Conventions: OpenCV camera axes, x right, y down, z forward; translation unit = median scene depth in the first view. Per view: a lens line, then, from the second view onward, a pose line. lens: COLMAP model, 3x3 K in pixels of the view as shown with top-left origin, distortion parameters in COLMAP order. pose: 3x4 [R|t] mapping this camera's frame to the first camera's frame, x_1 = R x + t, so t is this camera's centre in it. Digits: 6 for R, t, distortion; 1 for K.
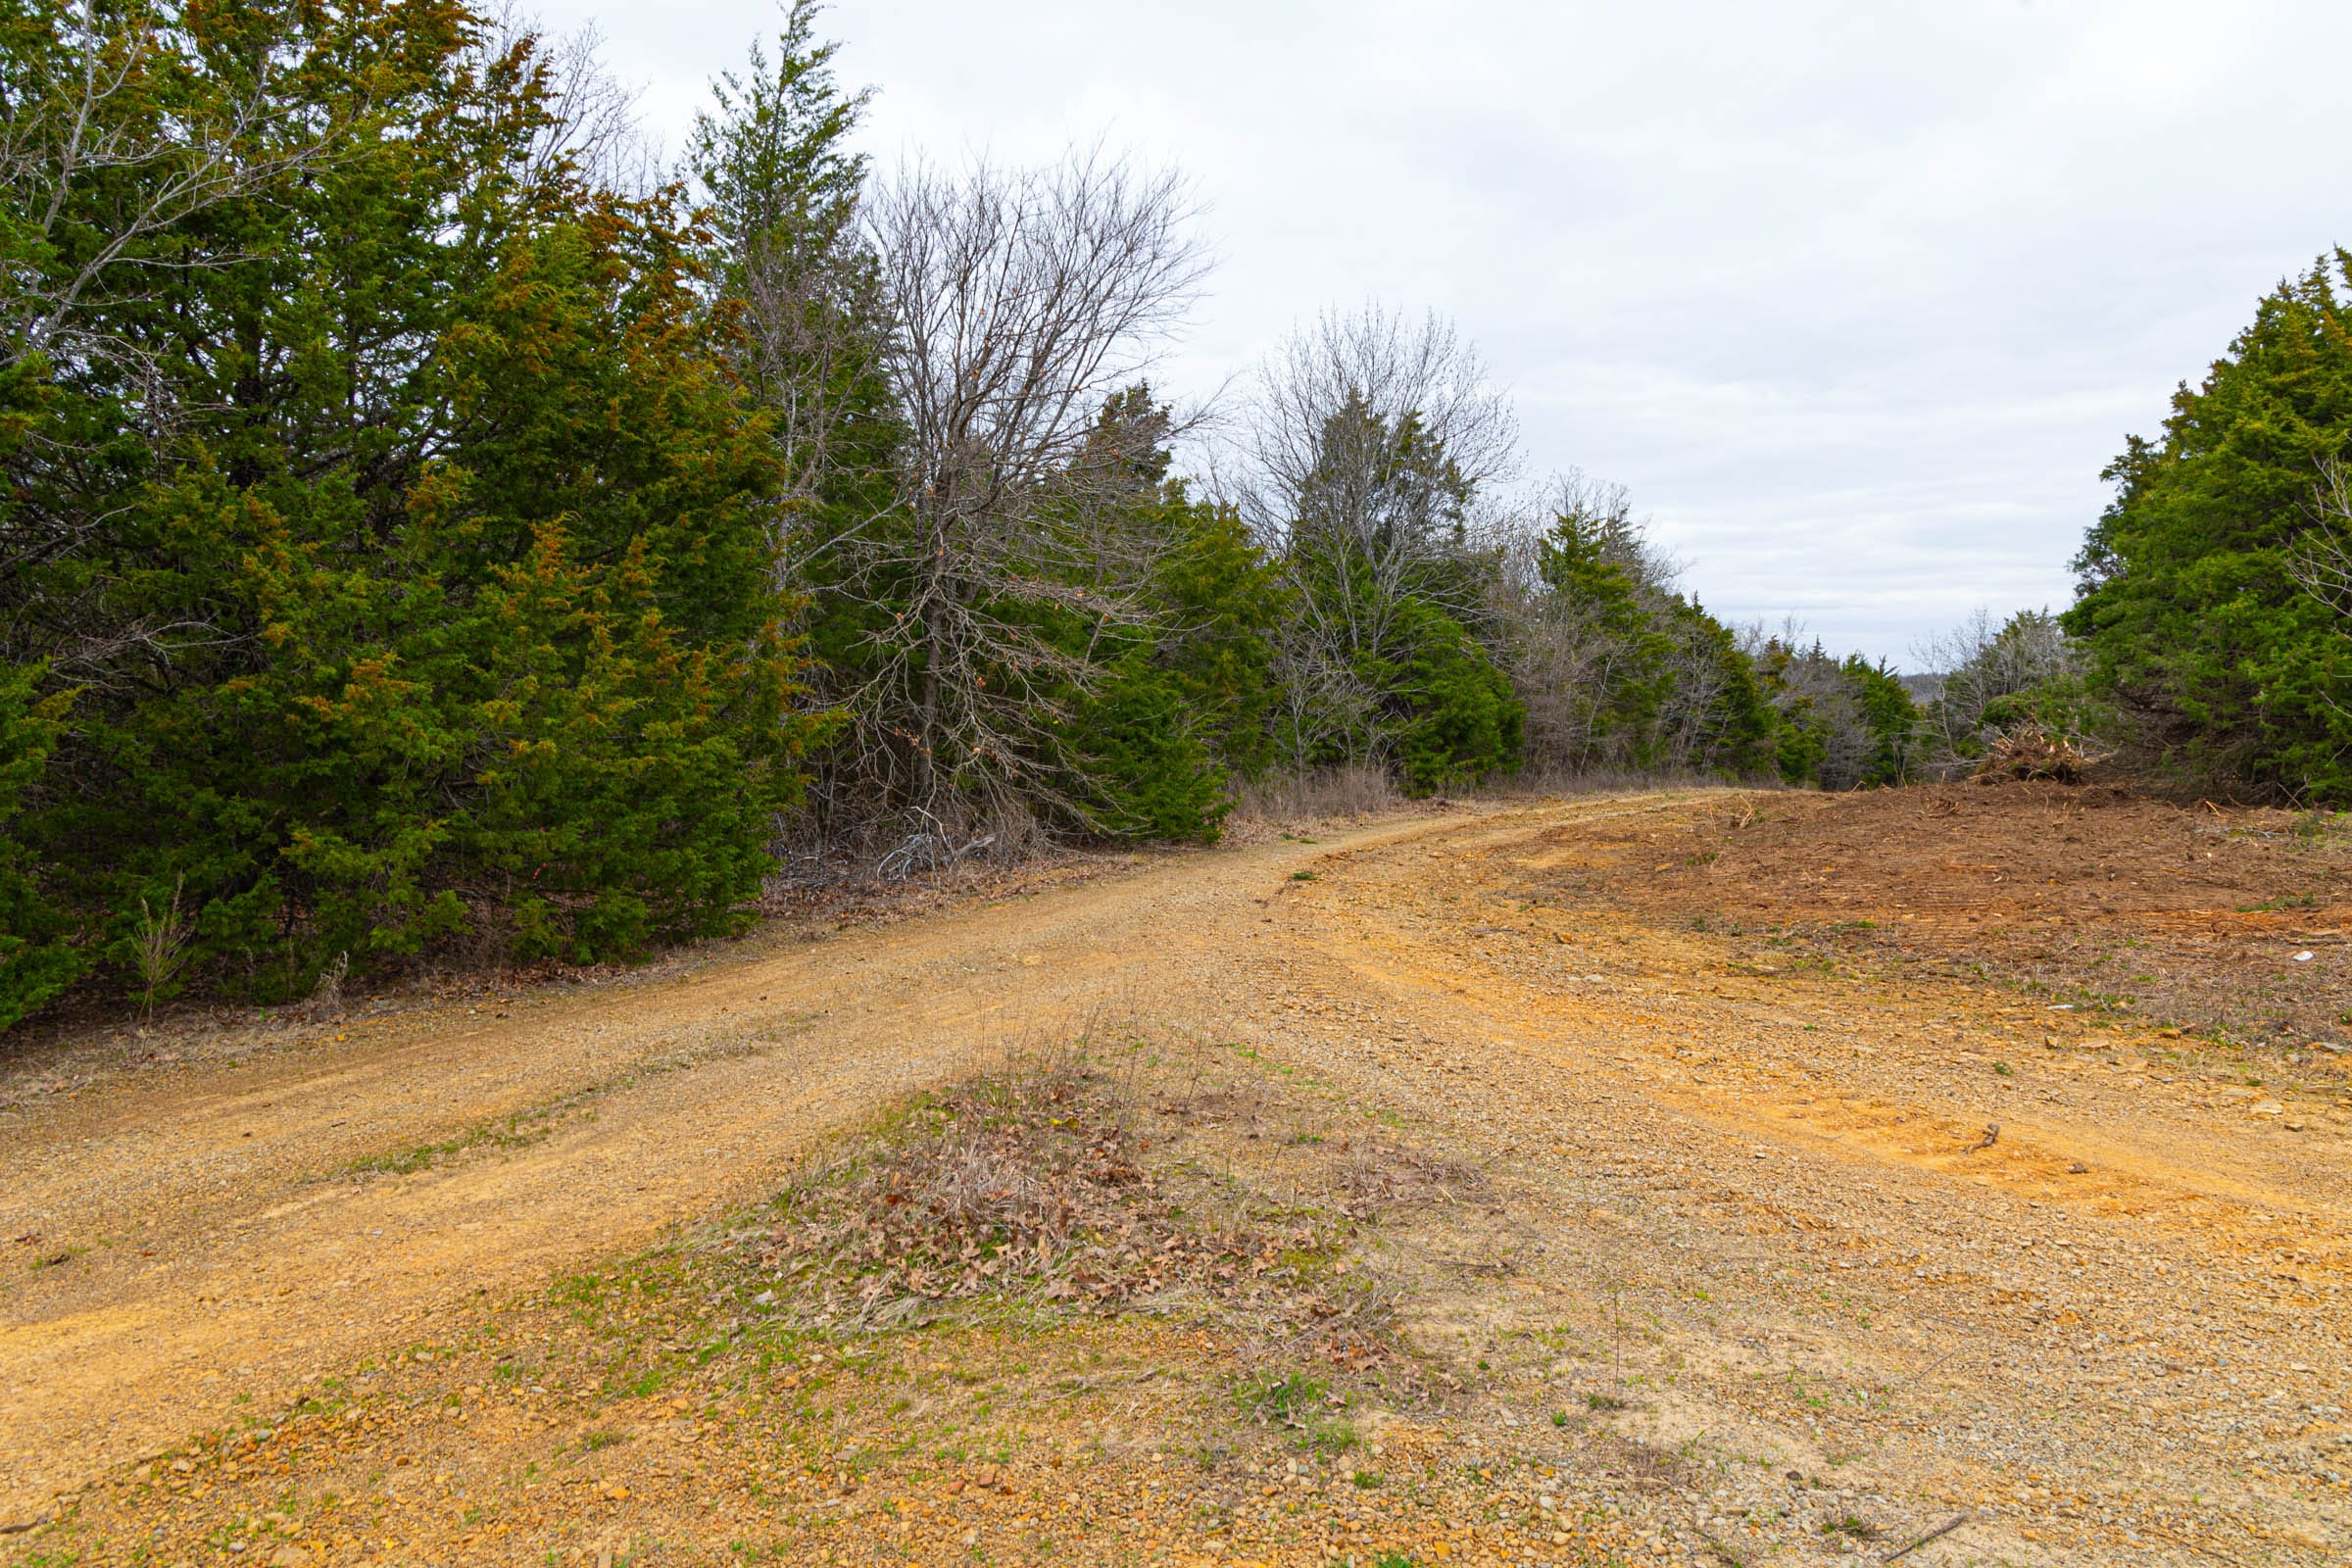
lens RADIAL K [[1265.2, 0, 1227.6], [0, 1265.2, 763.5], [0, 0, 1]] dist [-0.000606, 0.000304]
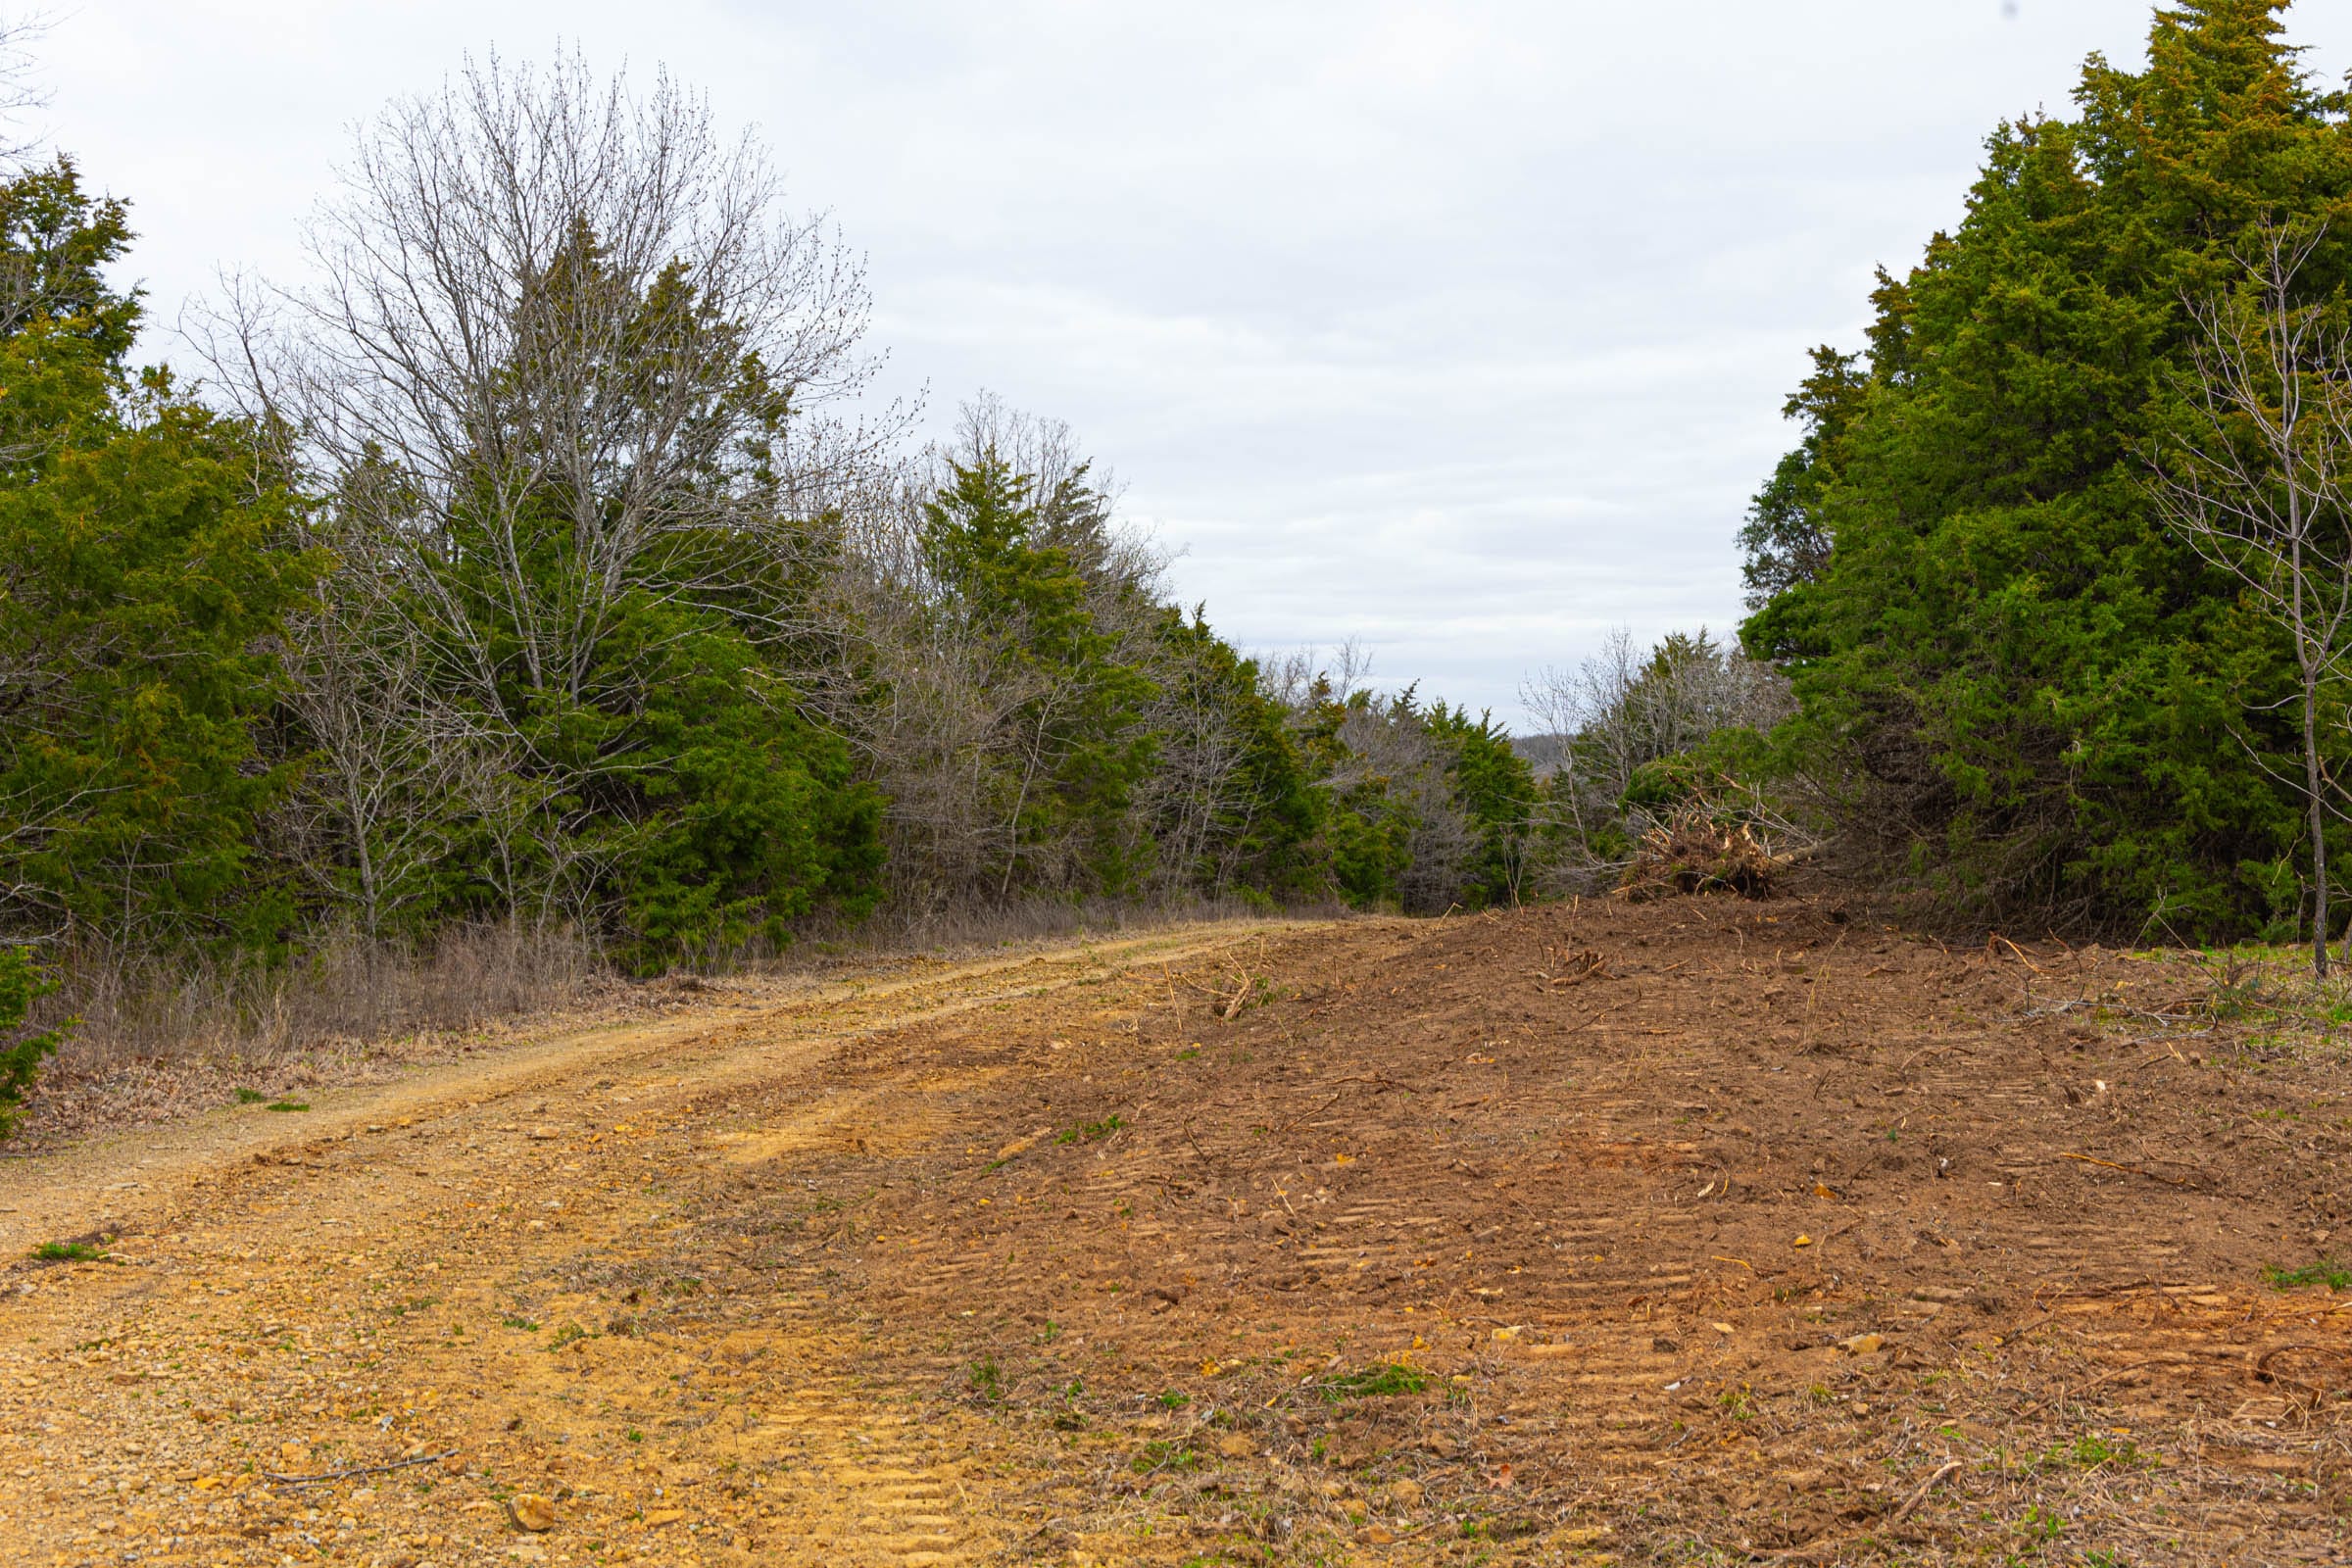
lens RADIAL K [[1352.4, 0, 1176.0], [0, 1352.4, 784.0], [0, 0, 1]] dist [-0.008305, 0.000926]
pose [[0.973797, -0.018650, 0.226654, 0.222297], [0.030728, 0.998283, -0.049876, -0.015496], [-0.225335, 0.055534, 0.972697, 0.390487]]
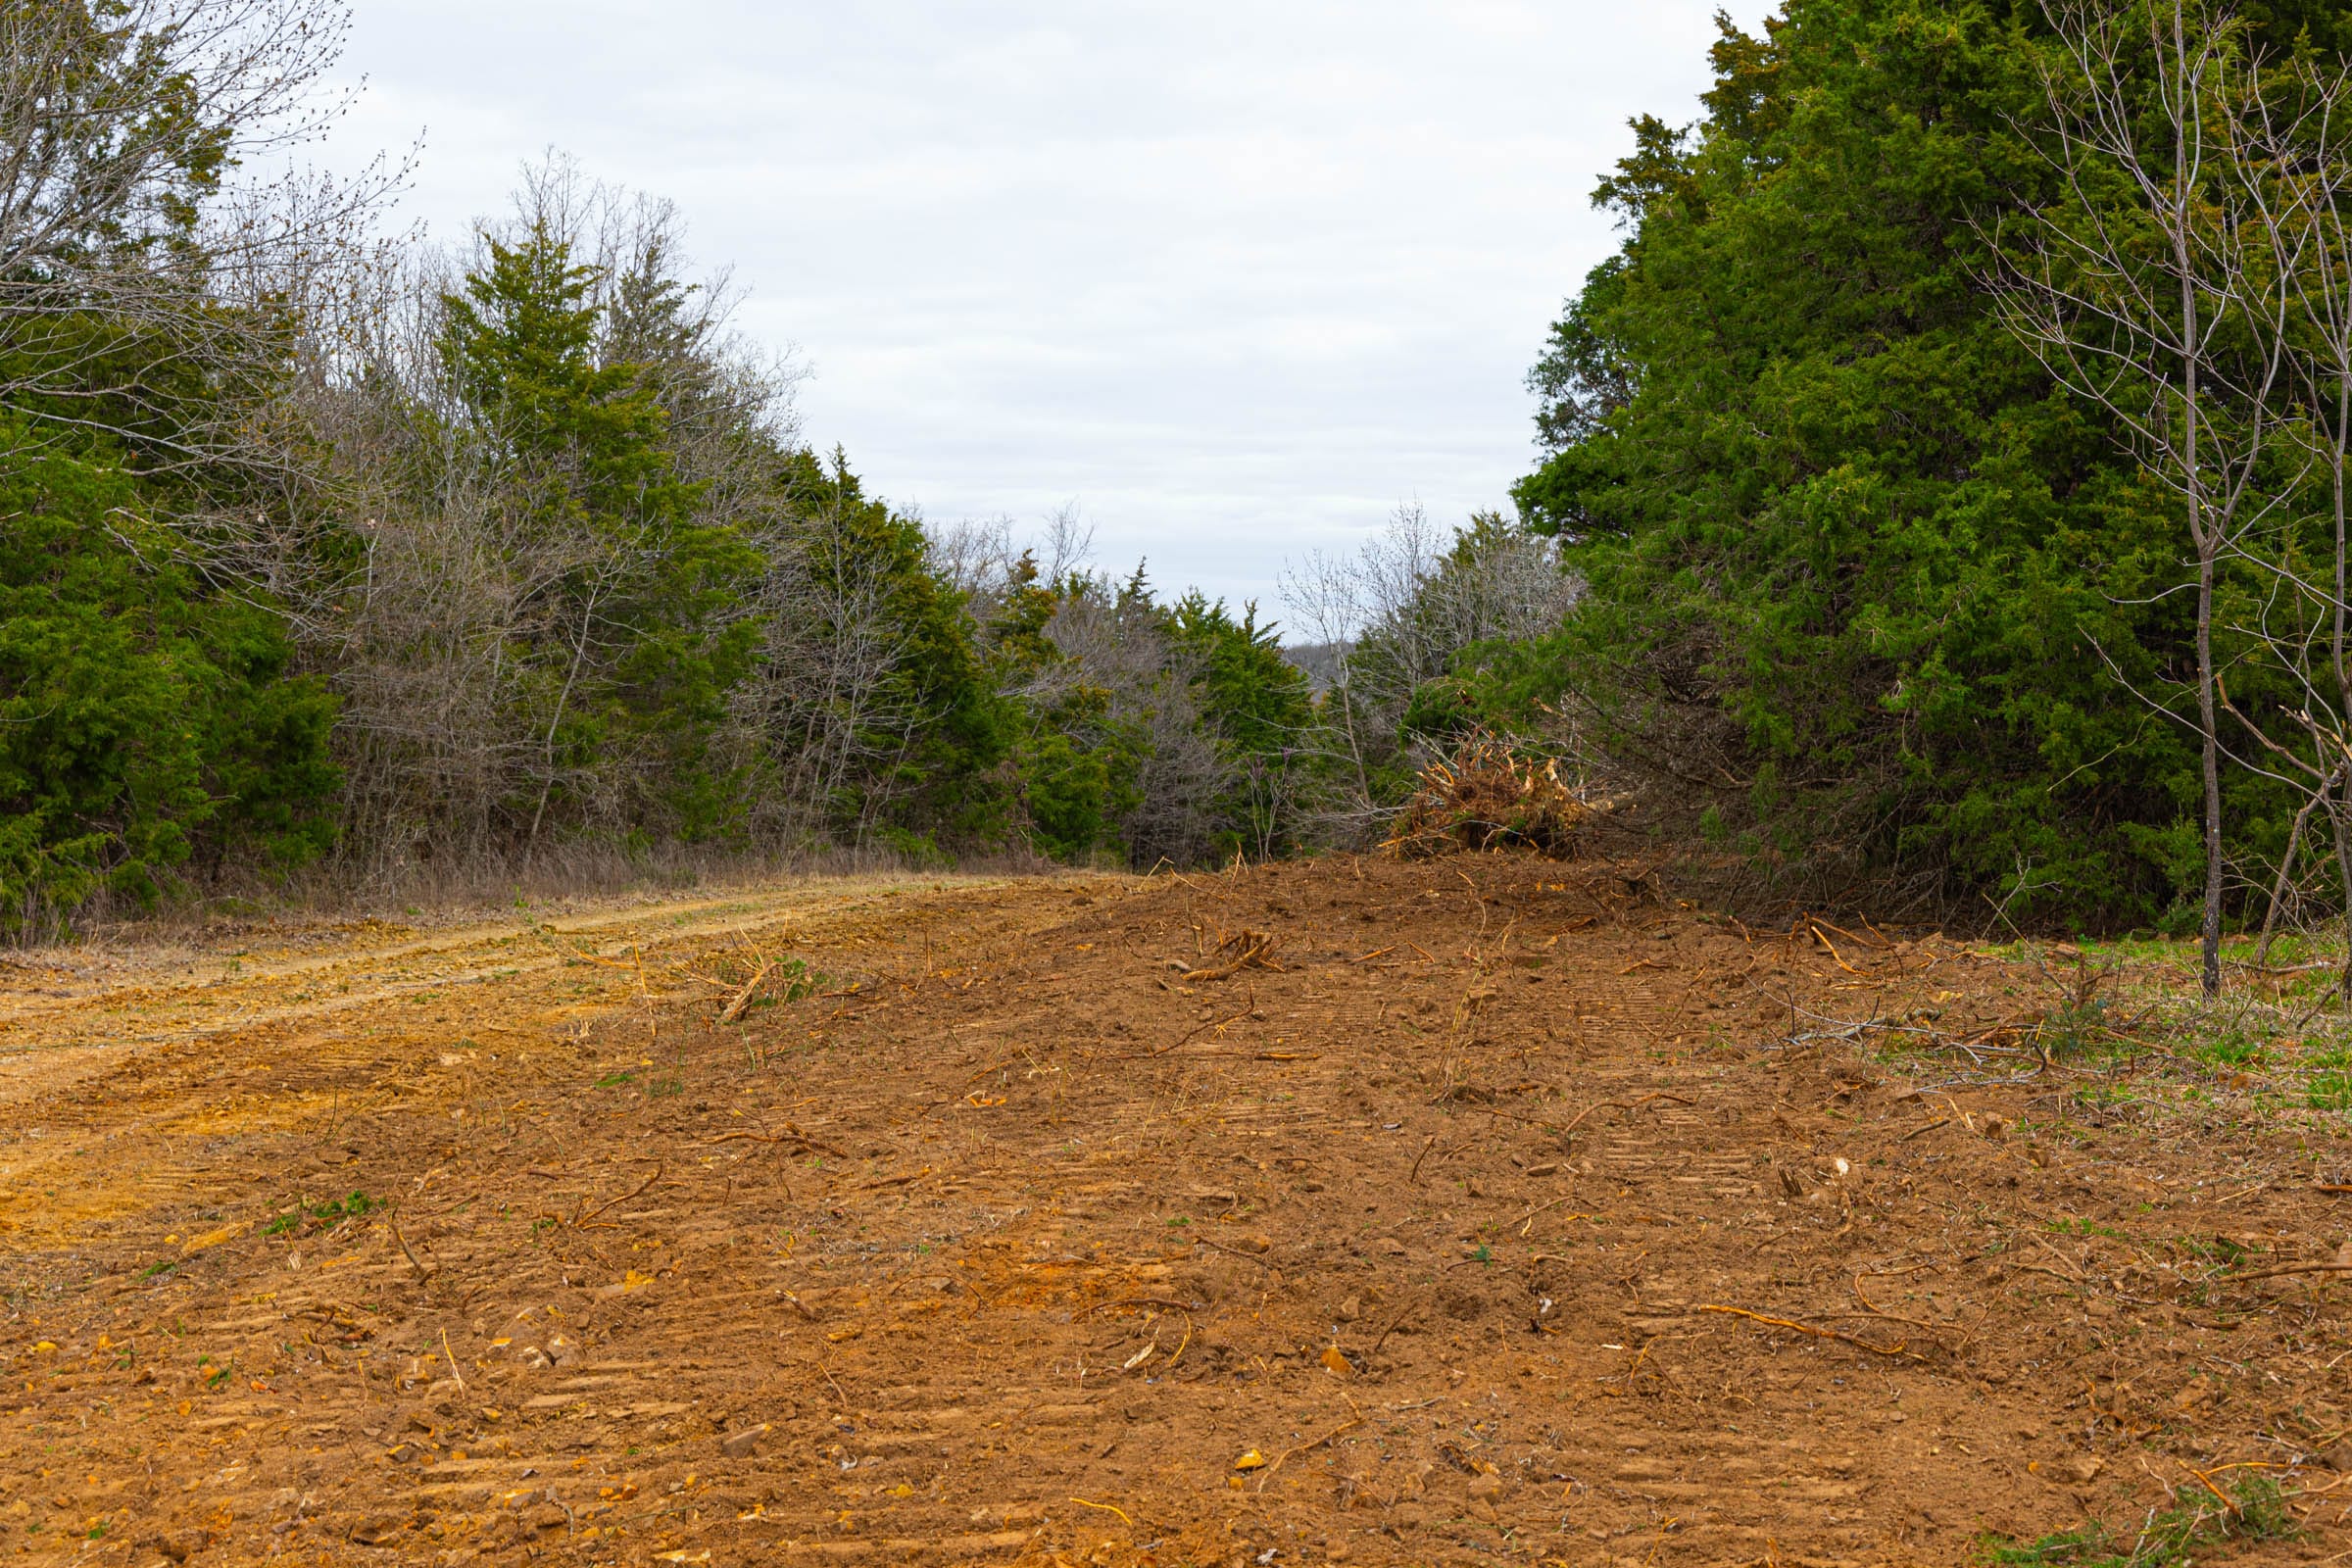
lens RADIAL K [[1562.6, 0, 1160.4], [0, 1562.6, 730.8], [0, 0, 1]] dist [0.001142, -0.002477]
pose [[0.959887, -0.001466, 0.280384, 0.340548], [0.010878, 0.999428, -0.032015, -0.014074], [-0.280176, 0.033781, 0.959354, 0.452304]]
